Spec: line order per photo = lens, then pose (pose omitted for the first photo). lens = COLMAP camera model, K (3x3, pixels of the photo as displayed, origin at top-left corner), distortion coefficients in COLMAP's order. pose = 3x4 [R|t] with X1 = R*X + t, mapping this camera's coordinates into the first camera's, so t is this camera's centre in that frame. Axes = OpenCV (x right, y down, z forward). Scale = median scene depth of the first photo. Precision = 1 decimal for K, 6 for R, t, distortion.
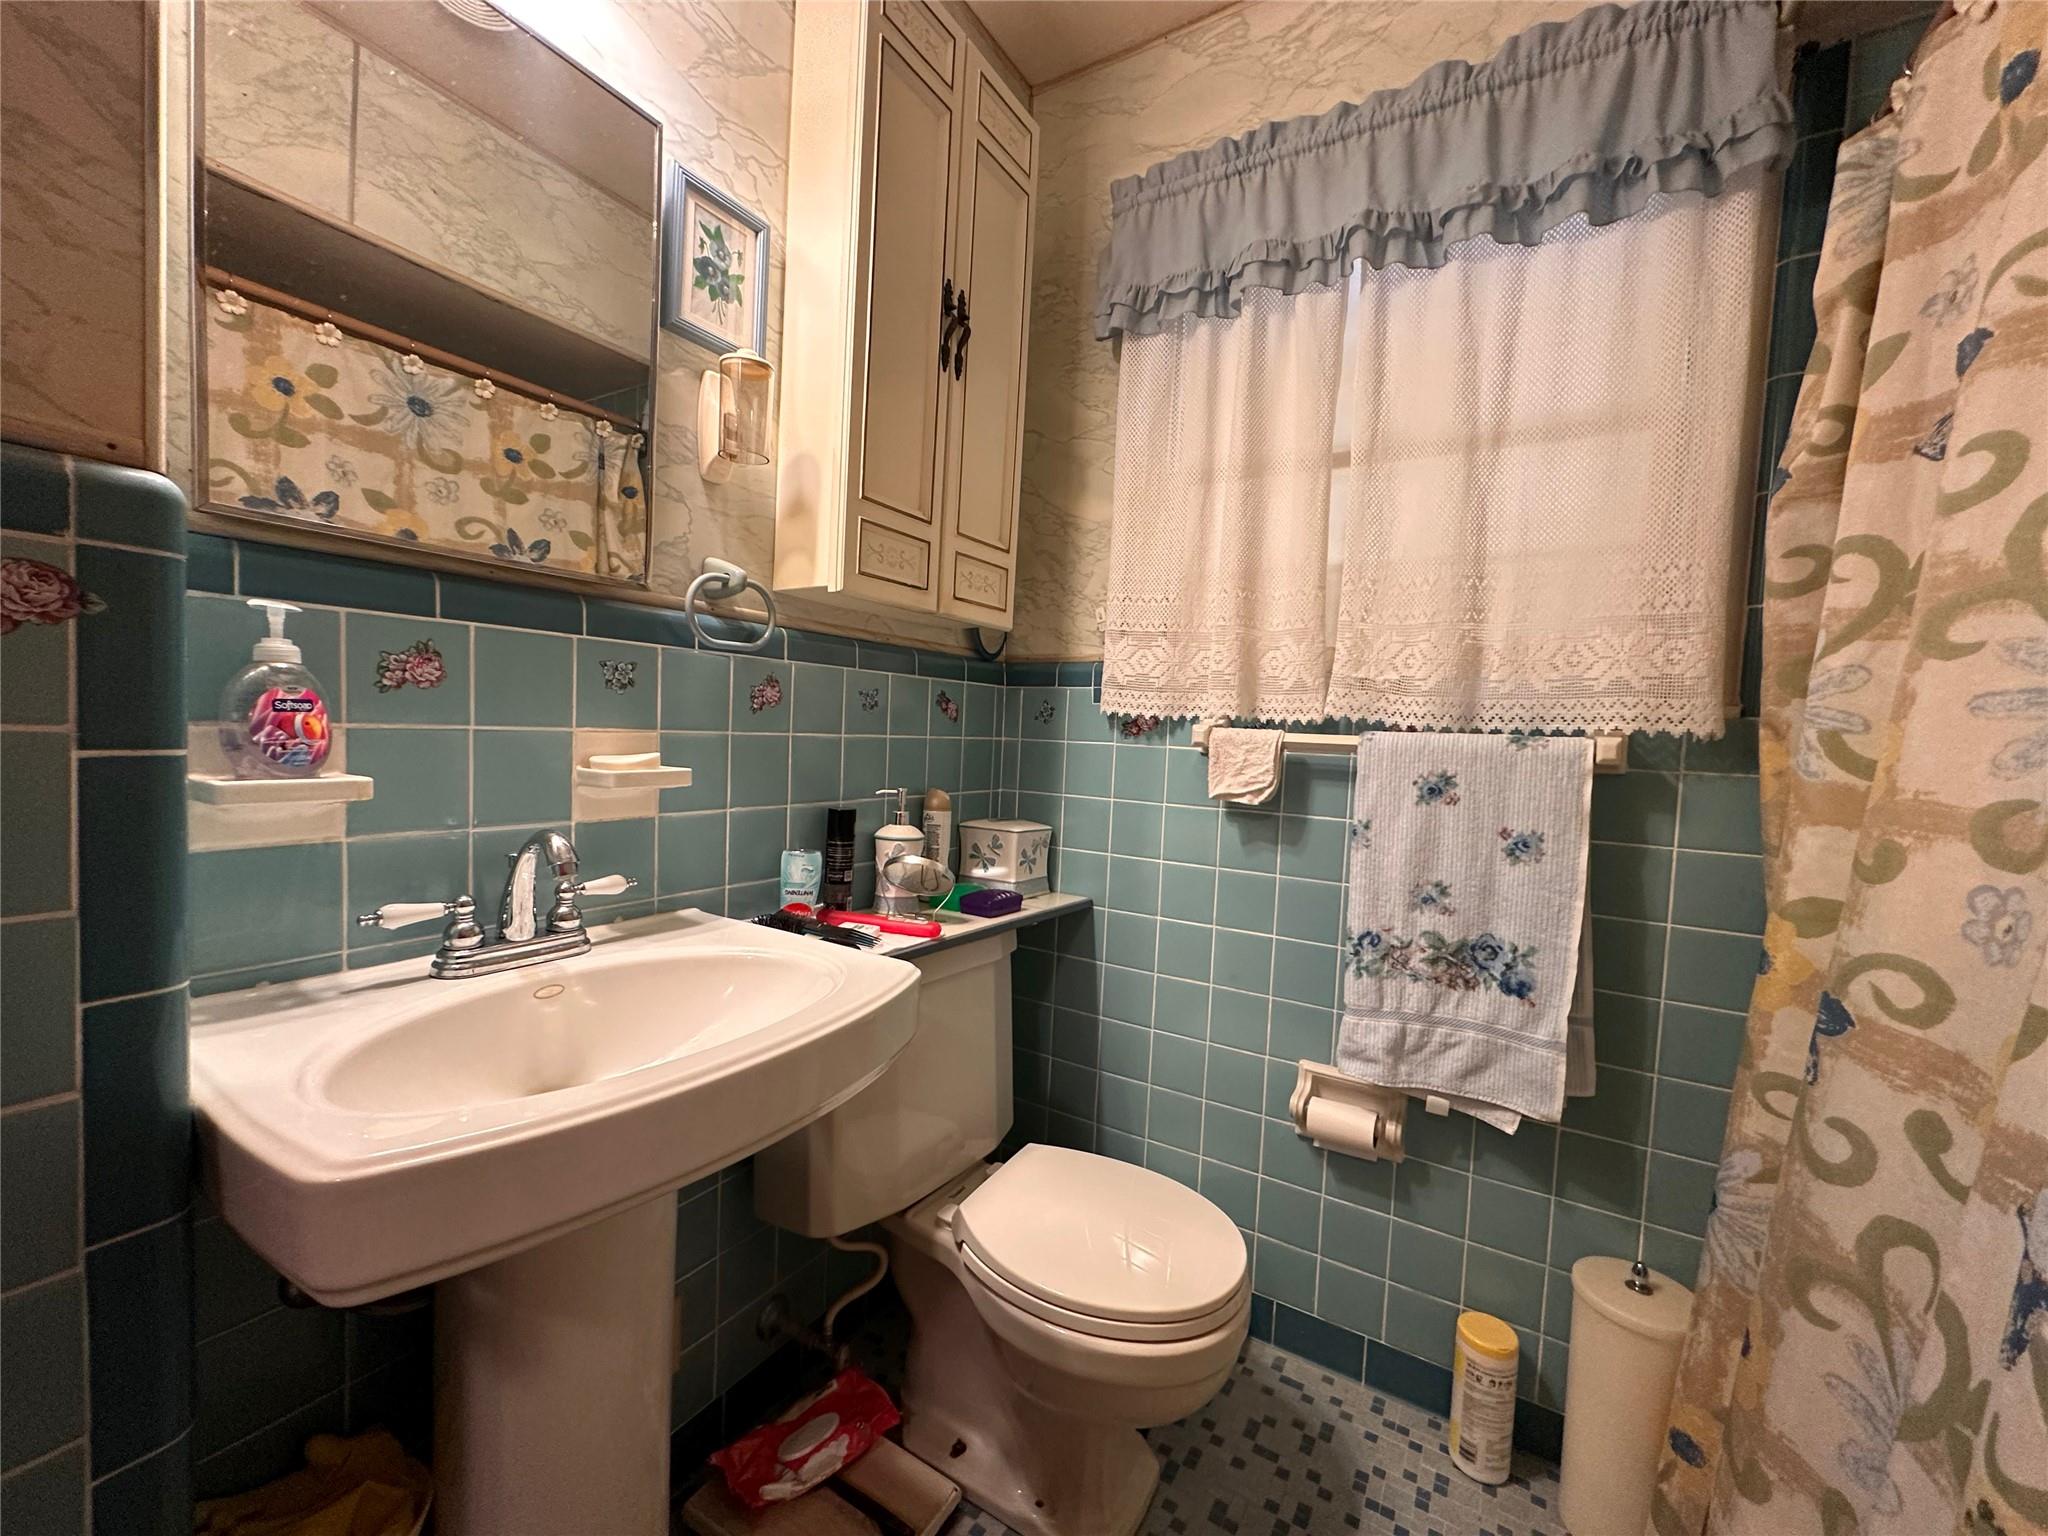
lens RADIAL K [[817.3, 0, 1028.0], [0, 817.3, 770.5], [0, 0, 1]] dist [-0.000111, 0.000152]
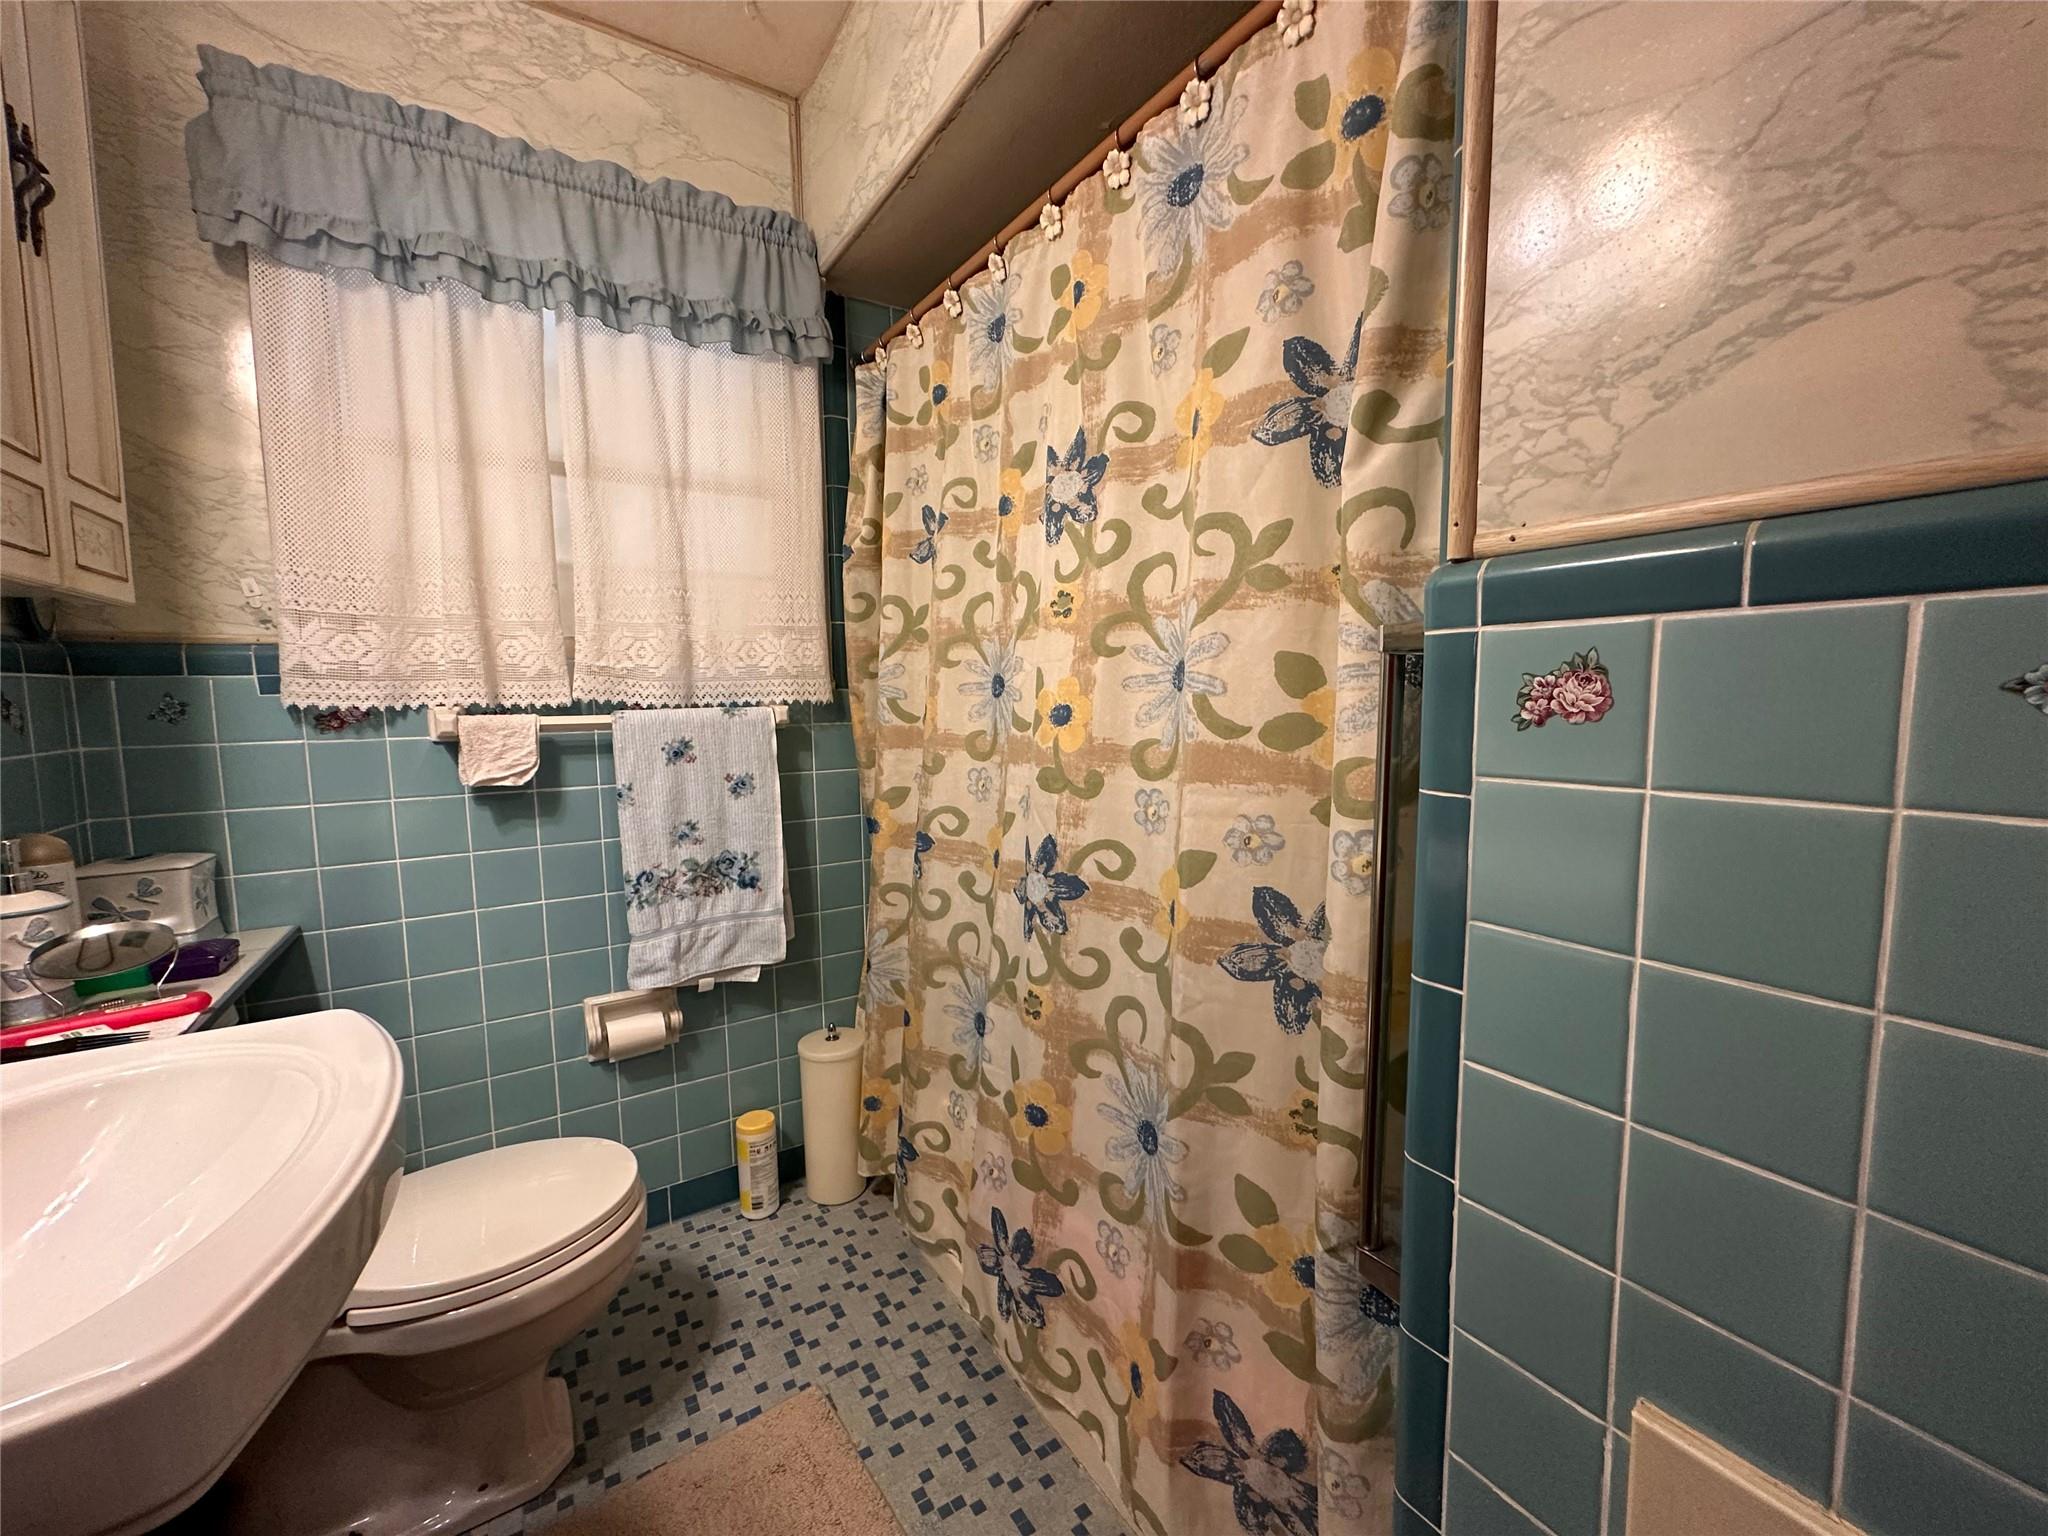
lens RADIAL K [[817.3, 0, 1030.8], [0, 817.3, 766.5], [0, 0, 1]] dist [-0.000111, 0.000152]
pose [[0.425549, -0.131460, 0.895336, -0.435898], [0.075037, 0.991111, 0.109857, -0.055620], [-0.901819, 0.020434, 0.431631, -0.074866]]
